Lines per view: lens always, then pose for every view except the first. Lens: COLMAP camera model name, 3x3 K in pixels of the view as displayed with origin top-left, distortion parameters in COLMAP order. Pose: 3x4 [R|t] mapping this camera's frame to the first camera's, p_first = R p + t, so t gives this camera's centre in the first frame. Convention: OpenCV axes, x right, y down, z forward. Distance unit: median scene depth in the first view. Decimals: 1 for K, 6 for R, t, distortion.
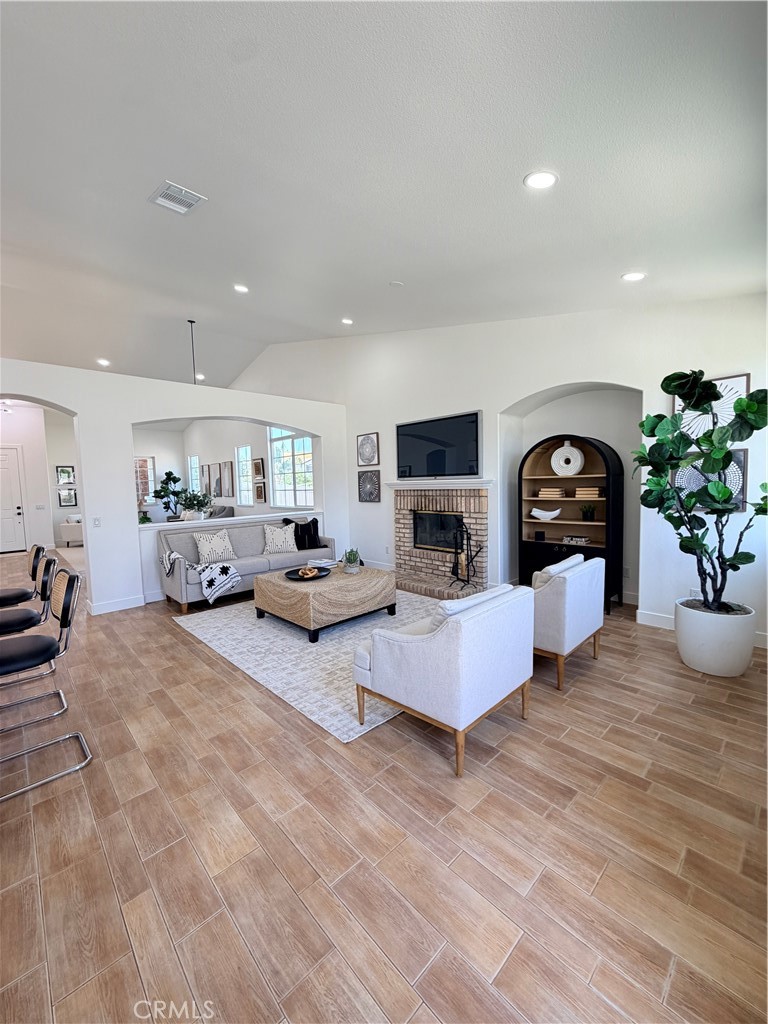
lens RADIAL K [[411.0, 0, 382.6], [0, 411.0, 512.3], [0, 0, 1]] dist [0.000952, 0.000452]
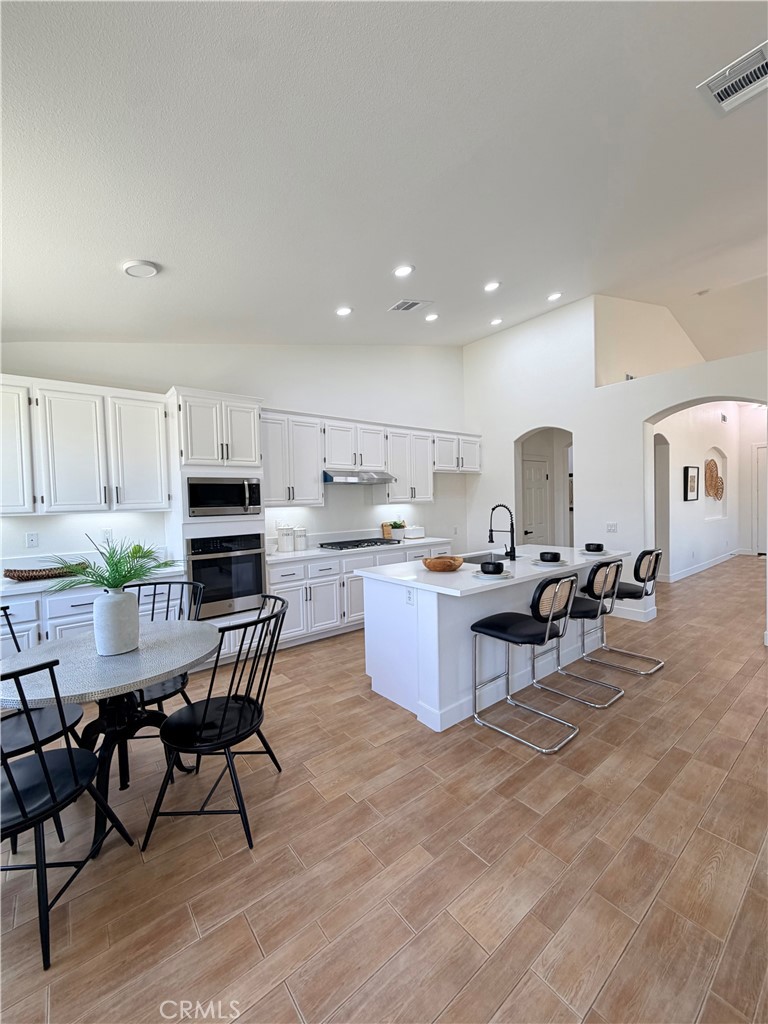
lens RADIAL K [[411.0, 0, 382.5], [0, 411.0, 513.2], [0, 0, 1]] dist [0.000952, 0.000452]
pose [[-0.081662, 0.063188, -0.994655, 0.404803], [-0.047962, 0.996583, 0.067249, -0.078771], [0.995505, 0.053197, -0.078352, 0.711018]]
